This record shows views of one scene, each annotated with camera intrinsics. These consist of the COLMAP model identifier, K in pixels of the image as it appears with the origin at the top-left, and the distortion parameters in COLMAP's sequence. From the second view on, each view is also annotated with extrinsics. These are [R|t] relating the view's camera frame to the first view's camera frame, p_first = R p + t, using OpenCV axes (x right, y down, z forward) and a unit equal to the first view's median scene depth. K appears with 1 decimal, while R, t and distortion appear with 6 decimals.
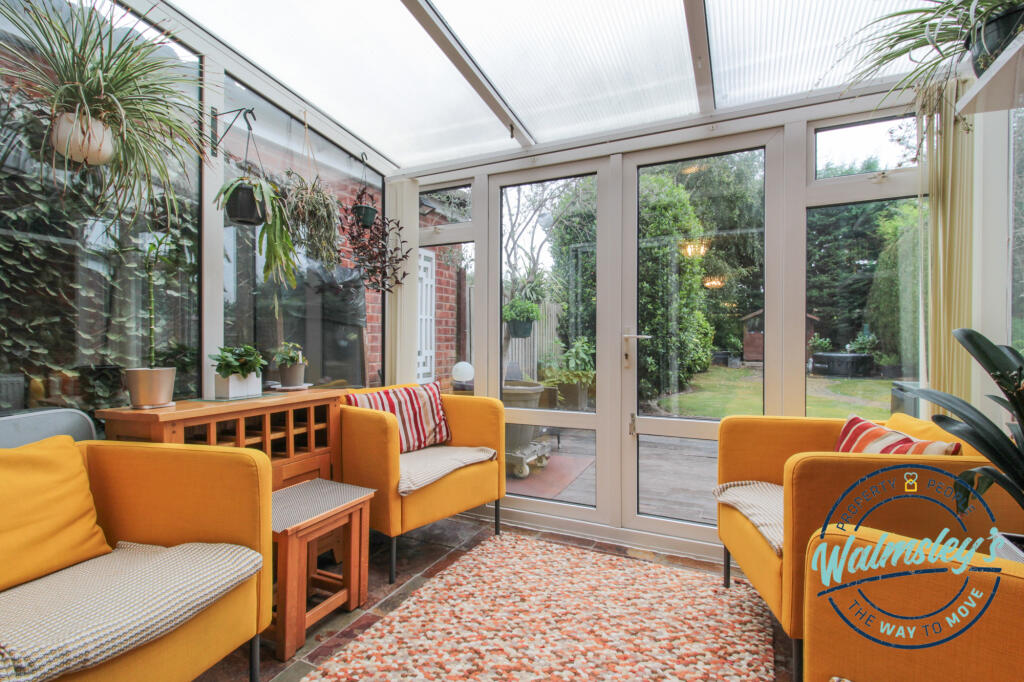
lens RADIAL K [[487.7, 0, 510.4], [0, 487.7, 343.1], [0, 0, 1]] dist [-0.002023, -0.000412]
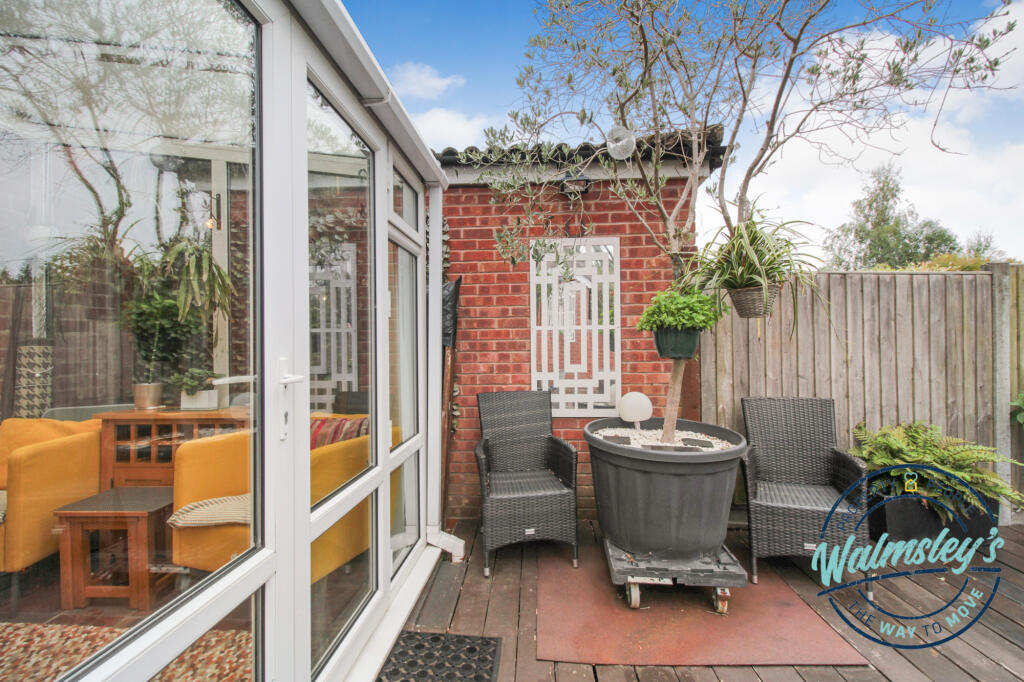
lens RADIAL K [[487.7, 0, 511.7], [0, 487.7, 343.6], [0, 0, 1]] dist [-0.002023, -0.000412]
pose [[0.362599, -0.010194, -0.931889, 1.133630], [0.006613, 0.999943, -0.008366, -0.059151], [0.931922, -0.003129, 0.362646, 1.508060]]
